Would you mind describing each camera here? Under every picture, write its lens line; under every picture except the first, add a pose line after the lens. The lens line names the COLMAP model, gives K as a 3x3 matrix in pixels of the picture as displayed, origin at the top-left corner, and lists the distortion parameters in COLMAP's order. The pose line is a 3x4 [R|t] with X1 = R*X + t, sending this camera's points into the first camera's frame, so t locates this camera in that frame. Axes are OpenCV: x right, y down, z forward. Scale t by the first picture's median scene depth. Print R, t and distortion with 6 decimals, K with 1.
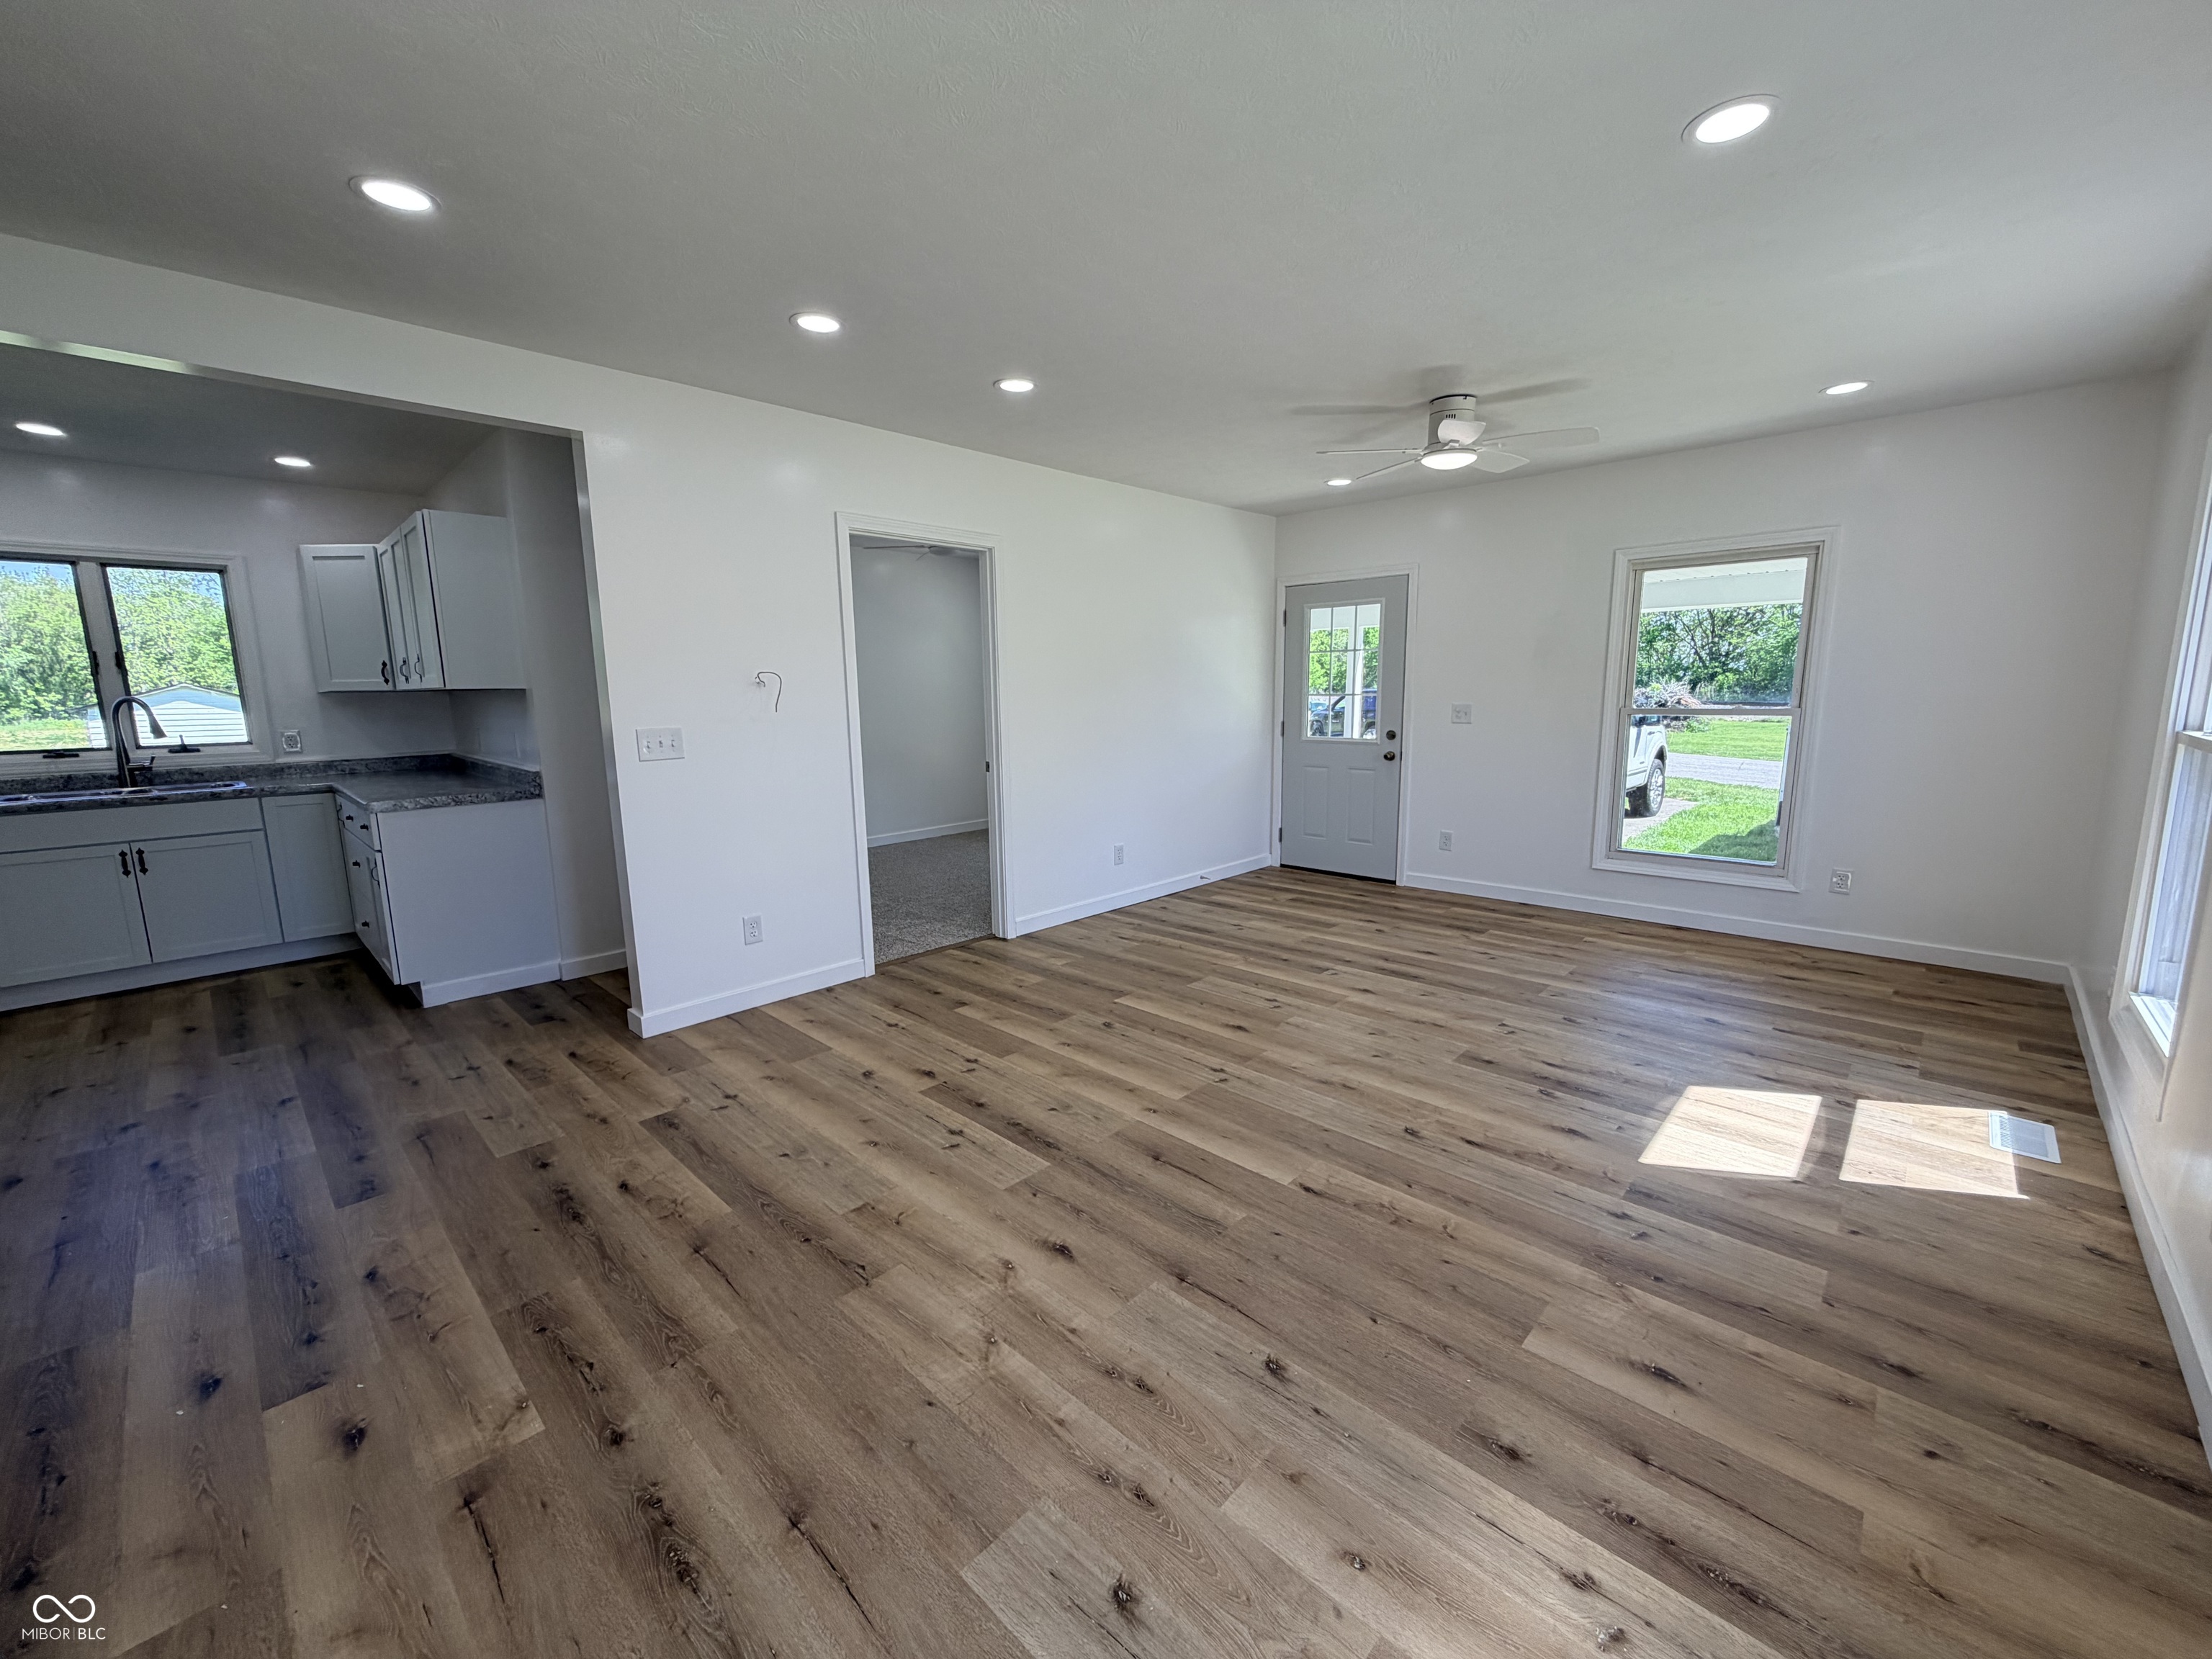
lens RADIAL K [[881.9, 0, 1102.0], [0, 881.9, 829.7], [0, 0, 1]] dist [0.001168, 0.000502]
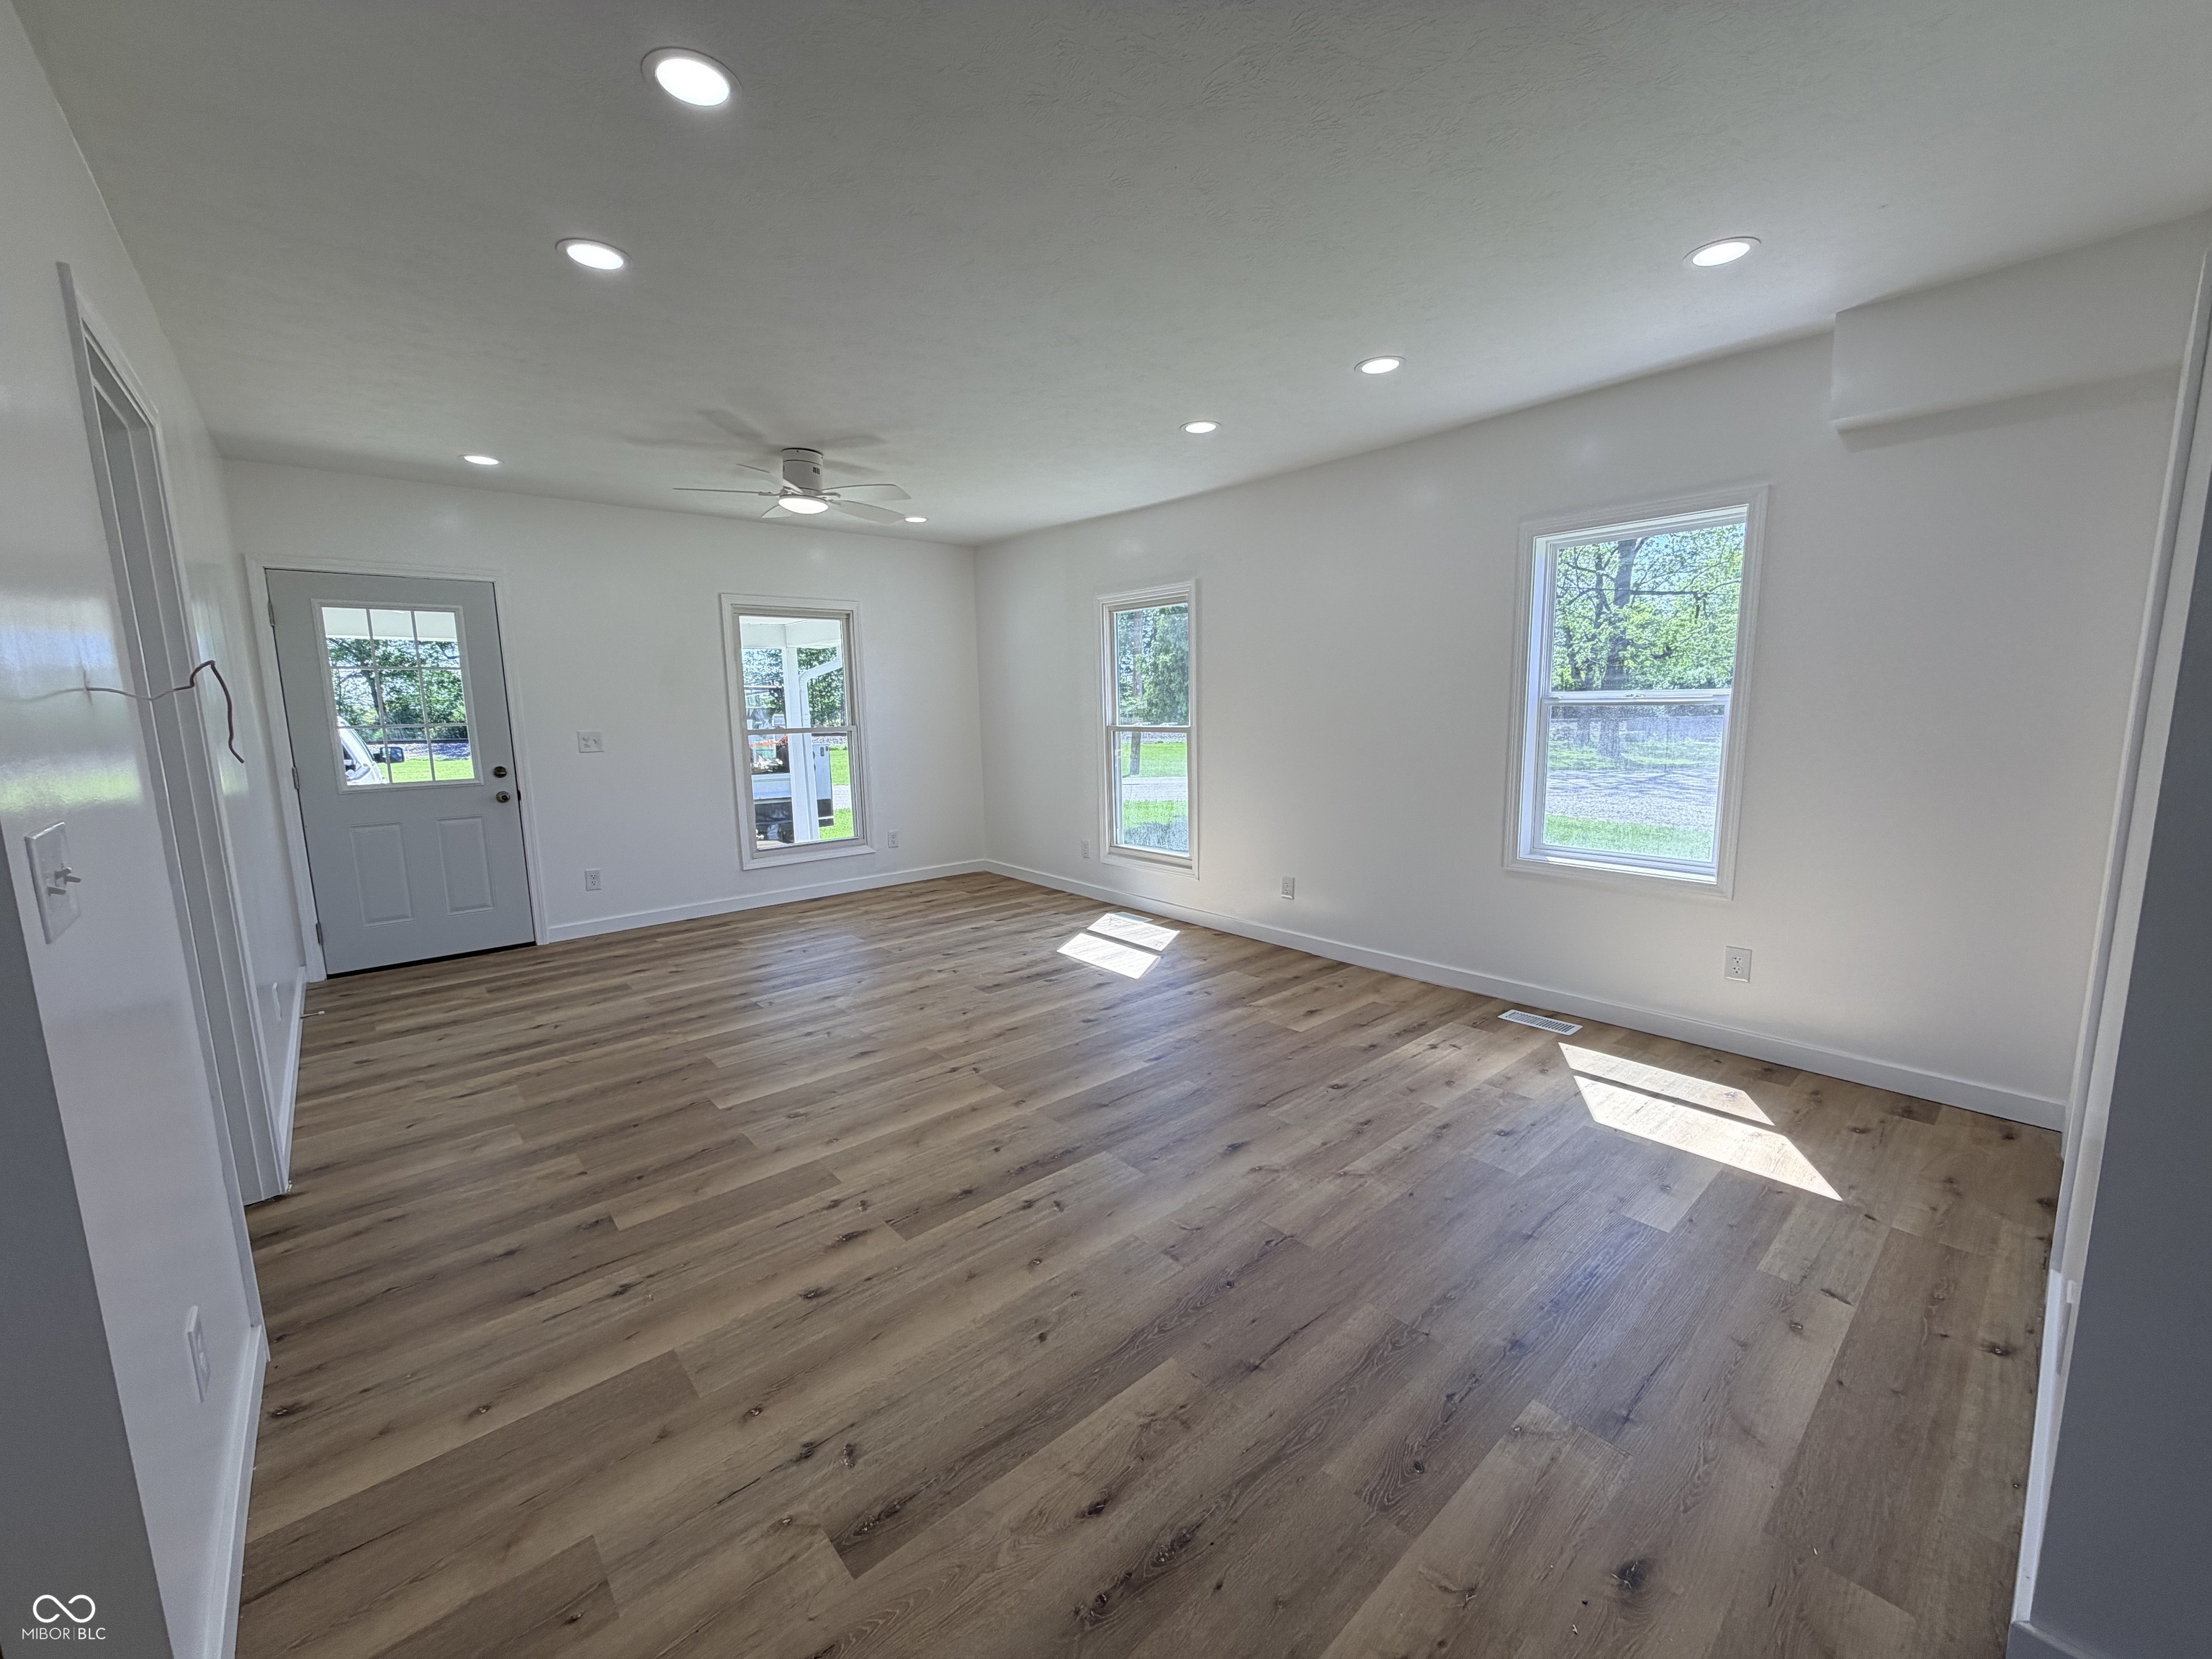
lens RADIAL K [[881.9, 0, 1103.2], [0, 881.9, 828.5], [0, 0, 1]] dist [0.001168, 0.000502]
pose [[0.086289, -0.130785, 0.987648, -0.863623], [0.175267, 0.977878, 0.114179, -0.095886], [-0.980732, 0.163250, 0.107302, 0.685506]]
